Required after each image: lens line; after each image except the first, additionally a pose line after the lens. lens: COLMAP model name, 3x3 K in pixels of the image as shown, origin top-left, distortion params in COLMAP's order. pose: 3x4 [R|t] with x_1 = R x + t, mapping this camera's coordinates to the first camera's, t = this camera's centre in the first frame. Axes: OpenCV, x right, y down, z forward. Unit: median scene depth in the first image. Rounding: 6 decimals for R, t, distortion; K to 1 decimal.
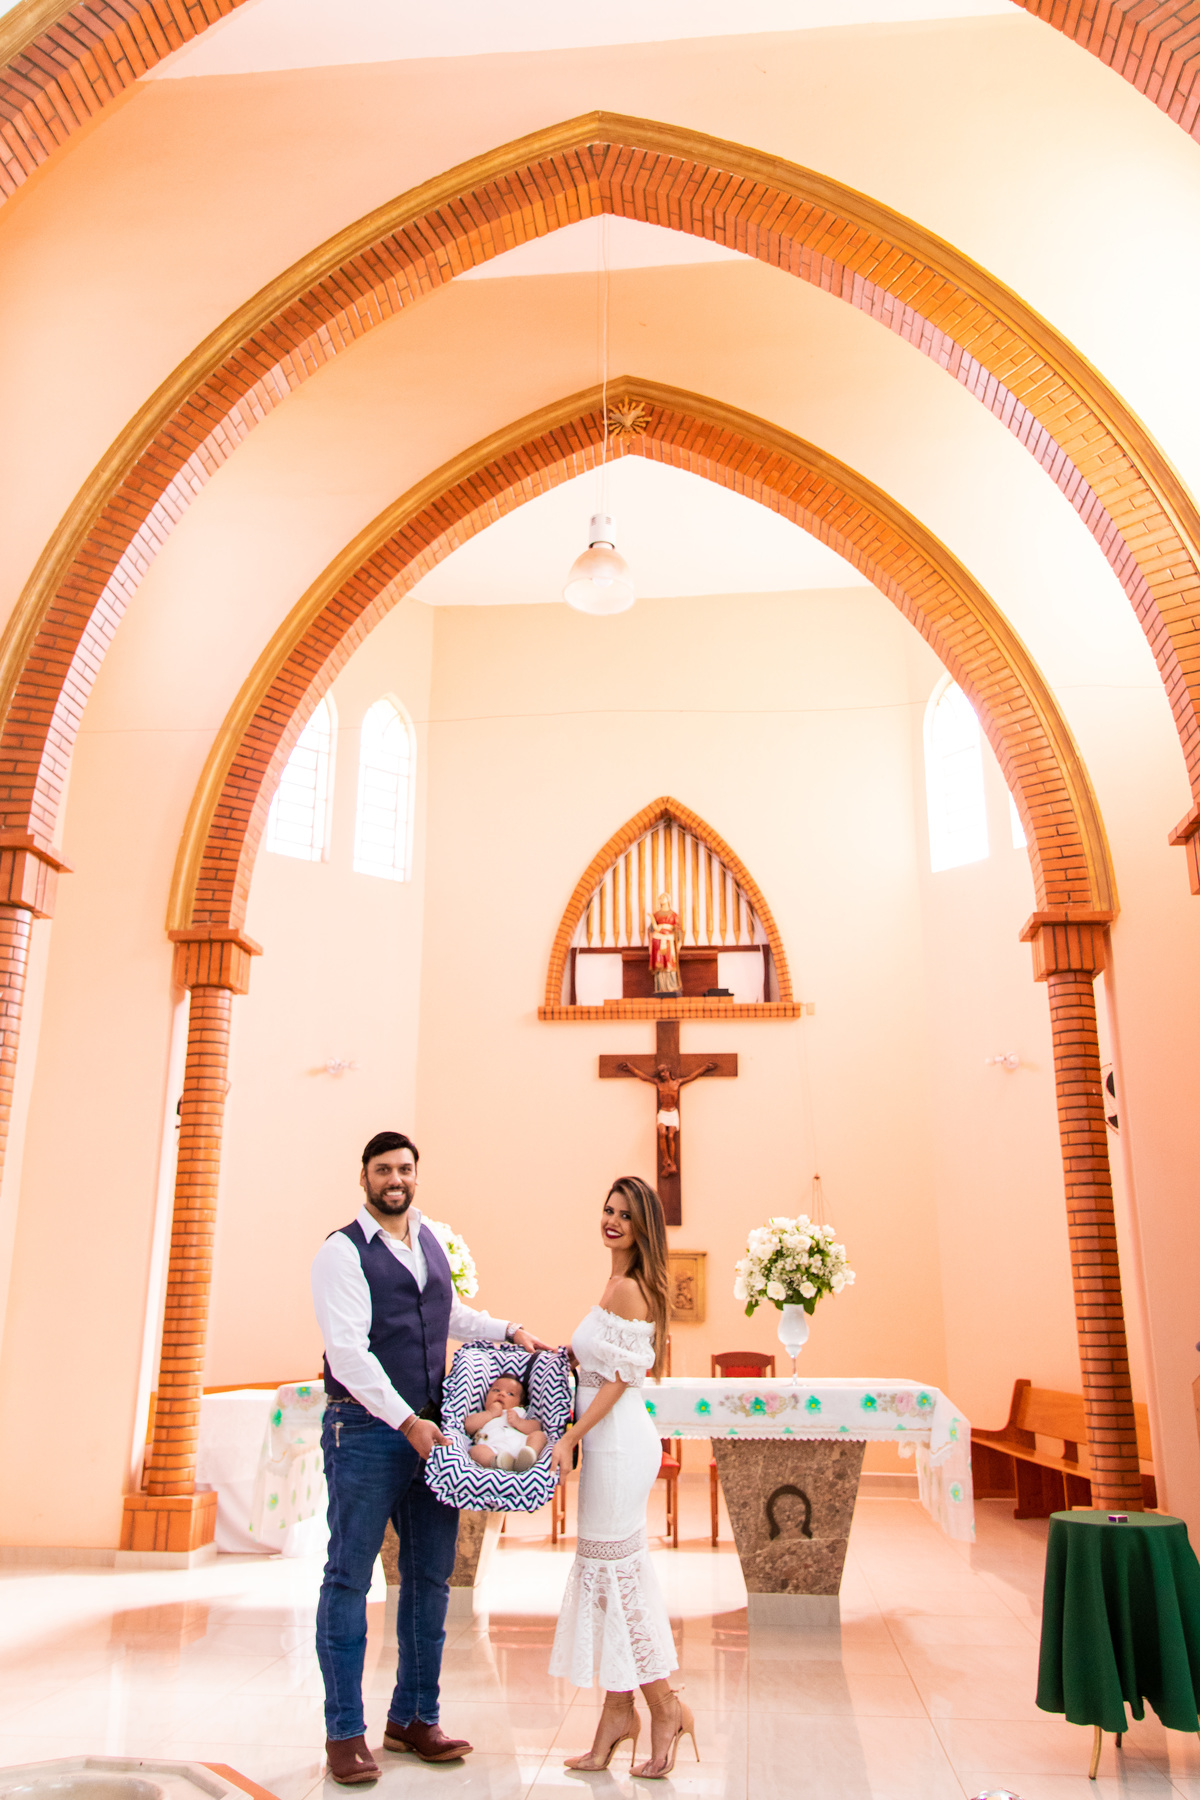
lens RADIAL K [[1414.7, 0, 600.0], [0, 1414.7, 900.0], [0, 0, 1]] dist [0.005214, 0.007436]
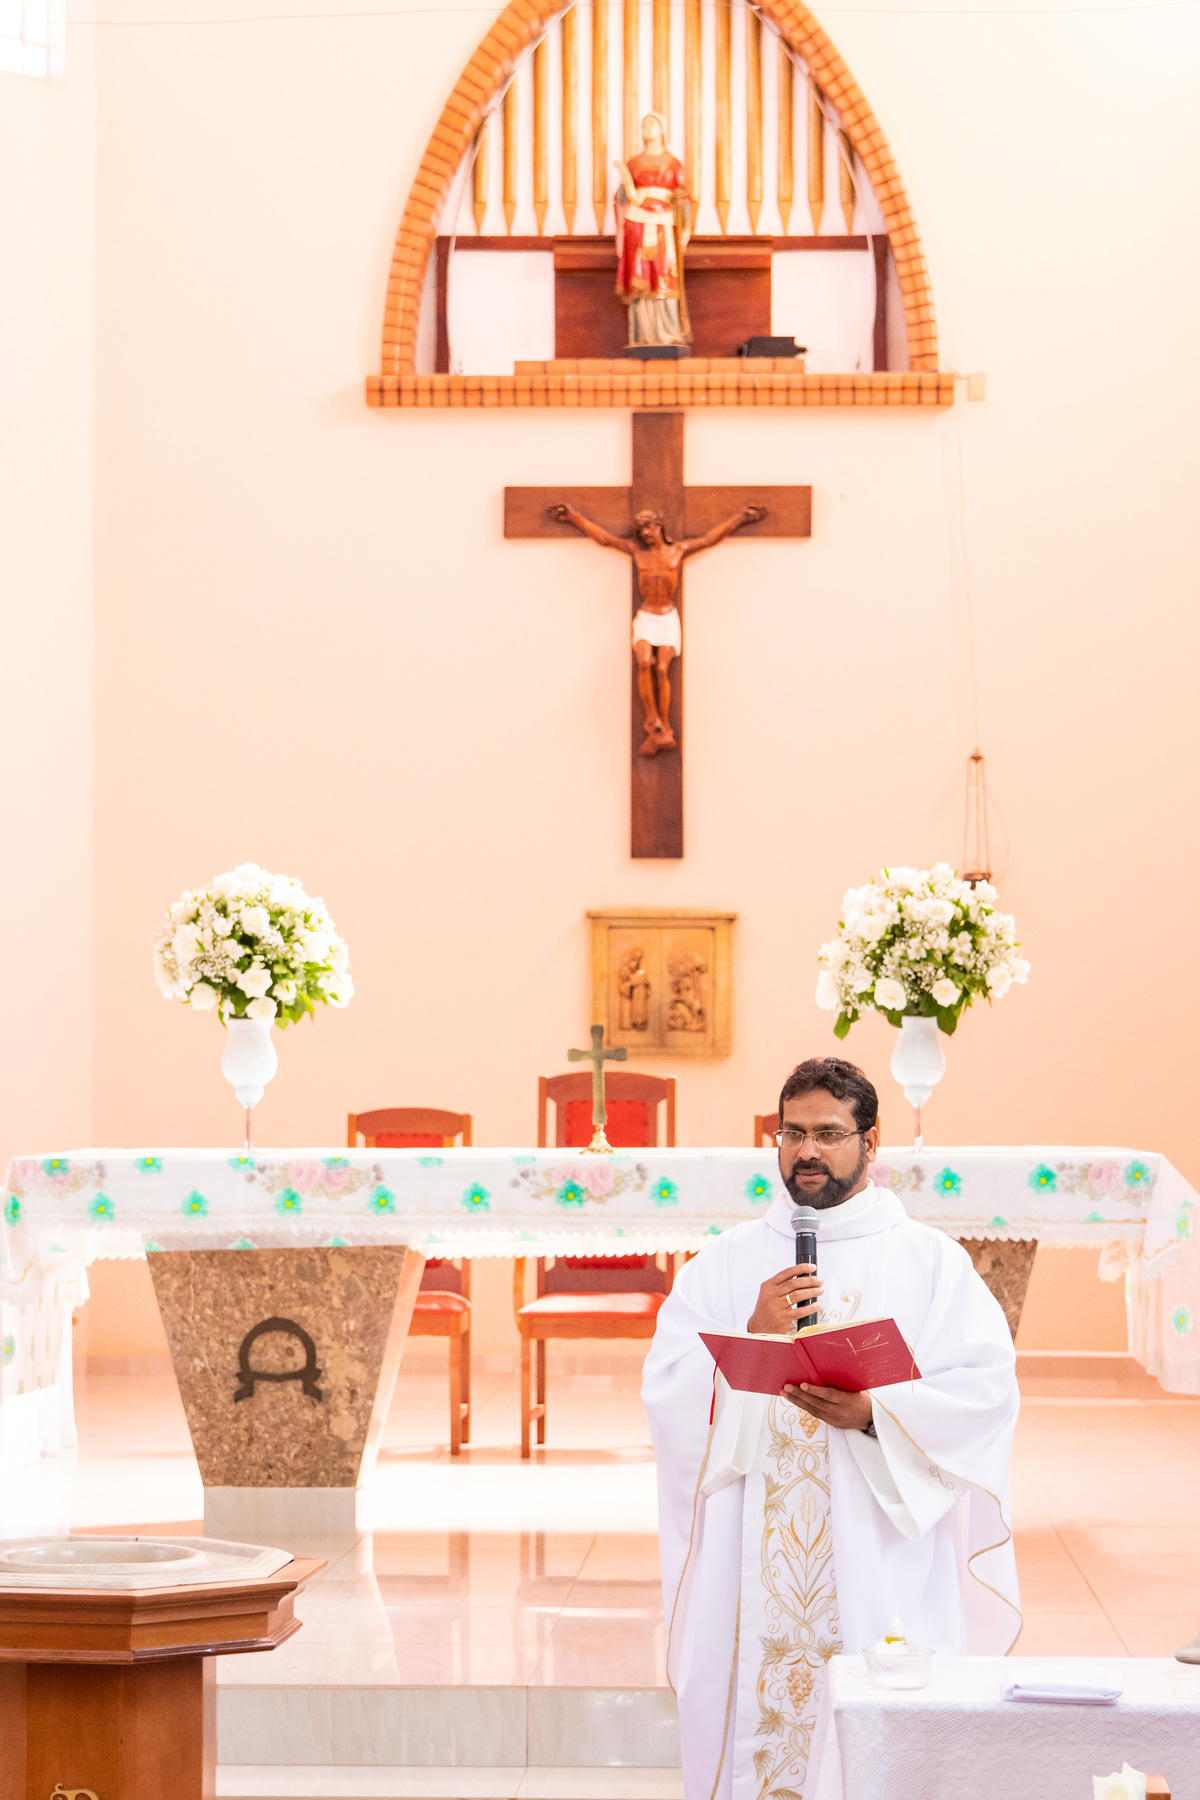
lens RADIAL K [[4055.6, 0, 600.0], [0, 4055.6, 900.0], [0, 0, 1]] dist [0.057207, -0.068853]
pose [[0.998564, -0.001067, 0.053555, -0.056959], [-0.012053, 0.969684, 0.244064, -0.112872], [-0.052192, -0.244359, 0.968279, -0.404483]]
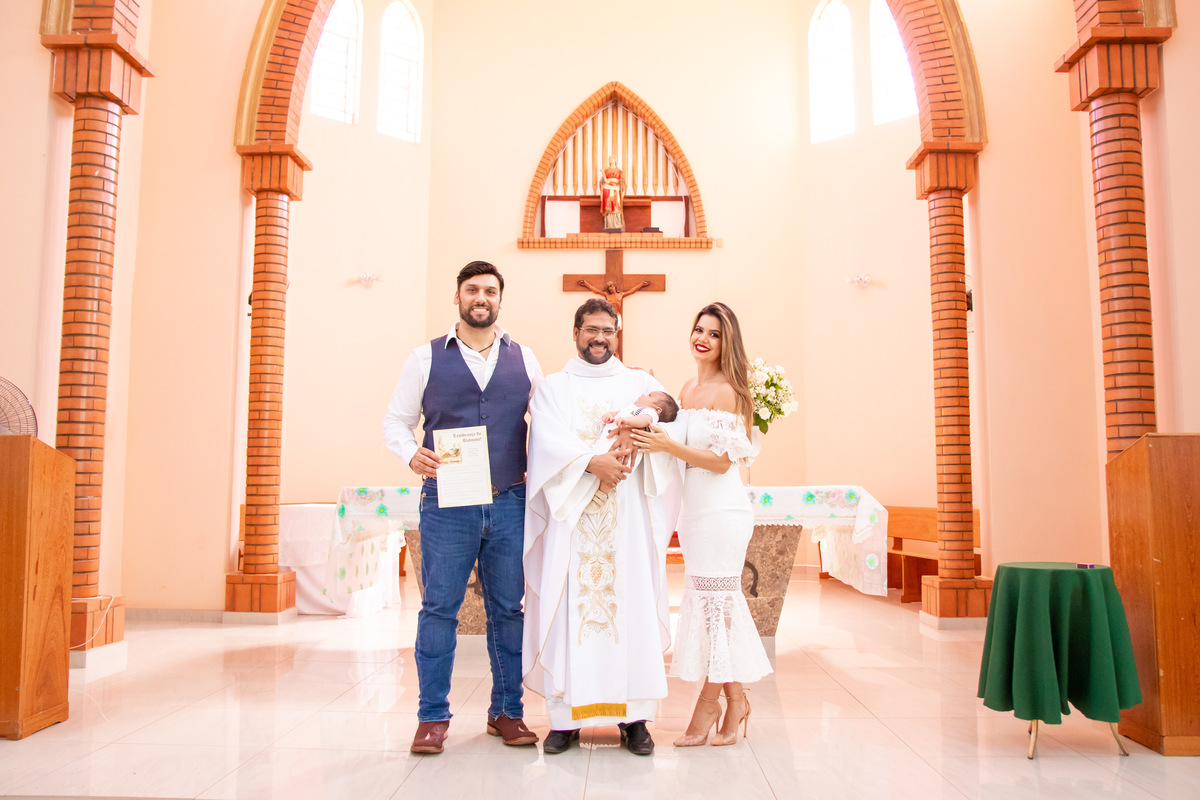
lens RADIAL K [[947.9, 0, 600.0], [0, 947.9, 400.0], [0, 0, 1]] dist [-0.121999, 0.103284]
pose [[0.997401, 0.005448, 0.071840, -0.042869], [-0.019404, 0.980604, 0.195037, 0.073173], [-0.069384, -0.195924, 0.978161, 0.135559]]
